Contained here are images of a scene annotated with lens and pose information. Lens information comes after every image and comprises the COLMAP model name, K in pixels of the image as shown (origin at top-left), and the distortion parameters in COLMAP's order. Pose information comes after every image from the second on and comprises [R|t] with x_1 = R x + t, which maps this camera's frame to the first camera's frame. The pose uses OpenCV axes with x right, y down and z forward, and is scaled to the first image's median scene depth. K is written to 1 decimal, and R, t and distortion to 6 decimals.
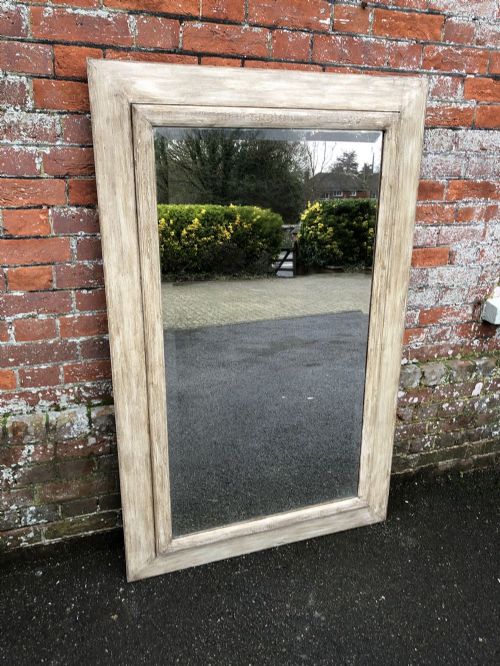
lens RADIAL K [[515.3, 0, 244.4], [0, 515.3, 331.5], [0, 0, 1]] dist [0.012840, -0.001311]
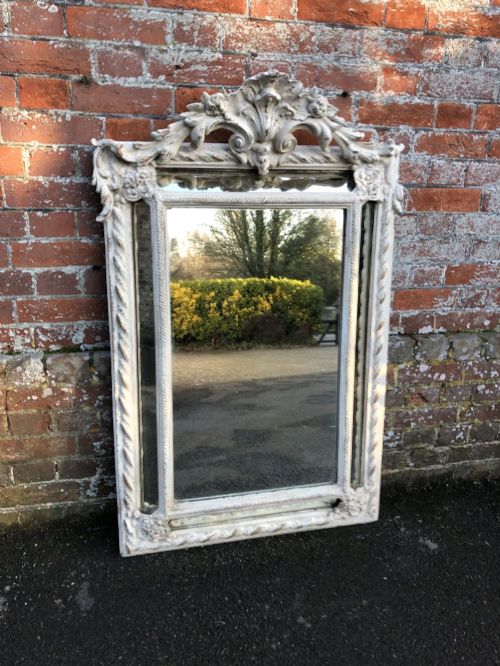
lens RADIAL K [[523.3, 0, 254.7], [0, 523.3, 326.5], [0, 0, 1]] dist [0.012905, -0.007973]
pose [[0.994010, 0.030042, -0.105081, 0.136551], [-0.037426, 0.996914, -0.069013, 0.143037], [0.102683, 0.072532, 0.992066, 0.140735]]
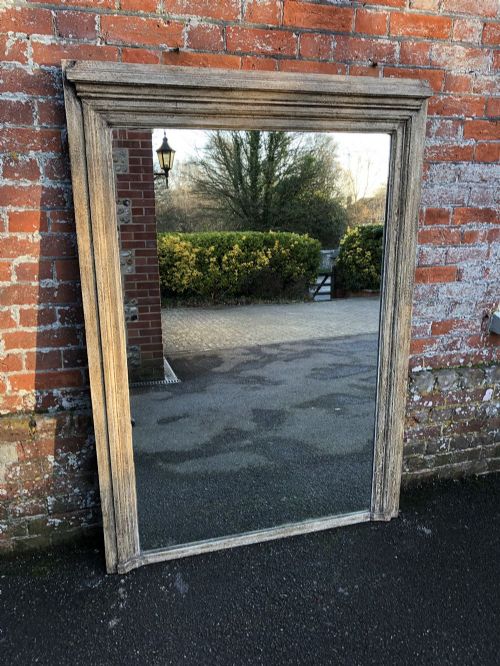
lens RADIAL K [[512.0, 0, 249.6], [0, 512.0, 334.8], [0, 0, 1]] dist [0.007666, 0.005223]
pose [[0.998948, -0.002036, -0.045804, -0.004992], [-0.000216, 0.998793, -0.049113, 0.045895], [0.045849, 0.049071, 0.997742, -0.142017]]
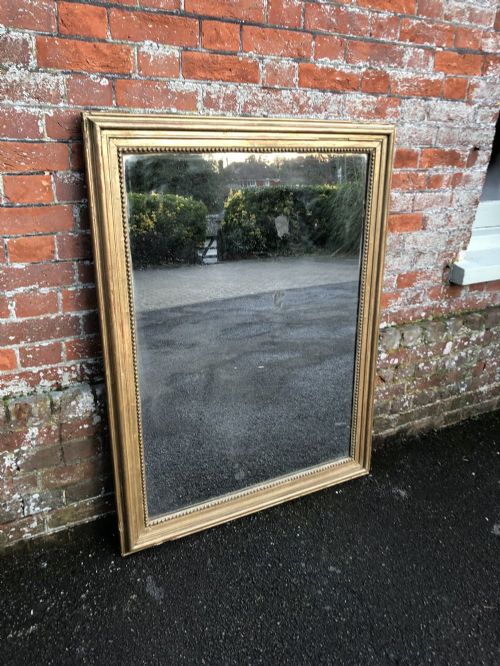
lens RADIAL K [[511.2, 0, 241.4], [0, 511.2, 328.0], [0, 0, 1]] dist [0.008355, 0.006324]
pose [[0.988613, -0.061334, 0.137410, -0.142746], [0.062765, 0.998010, -0.006101, 0.061018], [-0.136762, 0.014656, 0.990495, 0.007370]]
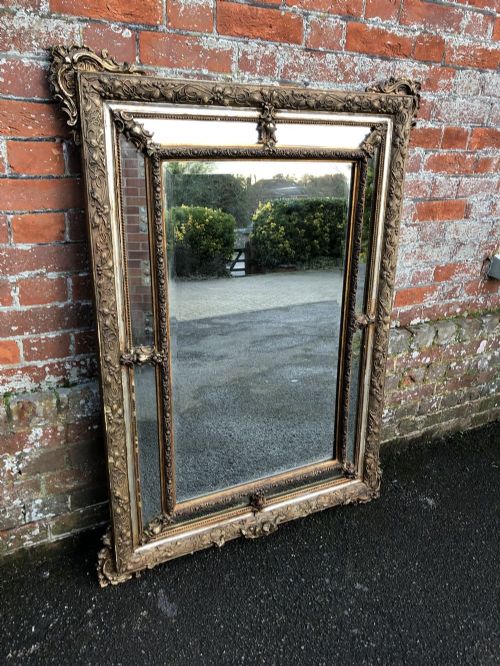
lens RADIAL K [[511.0, 0, 242.8], [0, 511.0, 330.0], [0, 0, 1]] dist [0.009506, 0.002199]
pose [[0.989275, -0.038398, 0.140928, -0.177462], [0.034228, 0.998905, 0.031898, 0.038735], [-0.141999, -0.026733, 0.989506, 0.107886]]
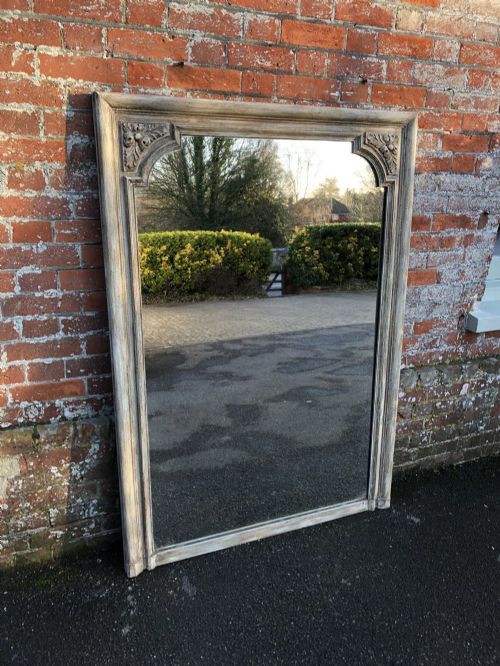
lens RADIAL K [[512.0, 0, 249.6], [0, 512.0, 334.8], [0, 0, 1]] dist [0.007666, 0.005223]
pose [[0.998315, -0.029945, 0.049711, -0.108812], [0.032614, 0.998021, -0.053767, 0.042780], [-0.048003, 0.055297, 0.997315, -0.173137]]
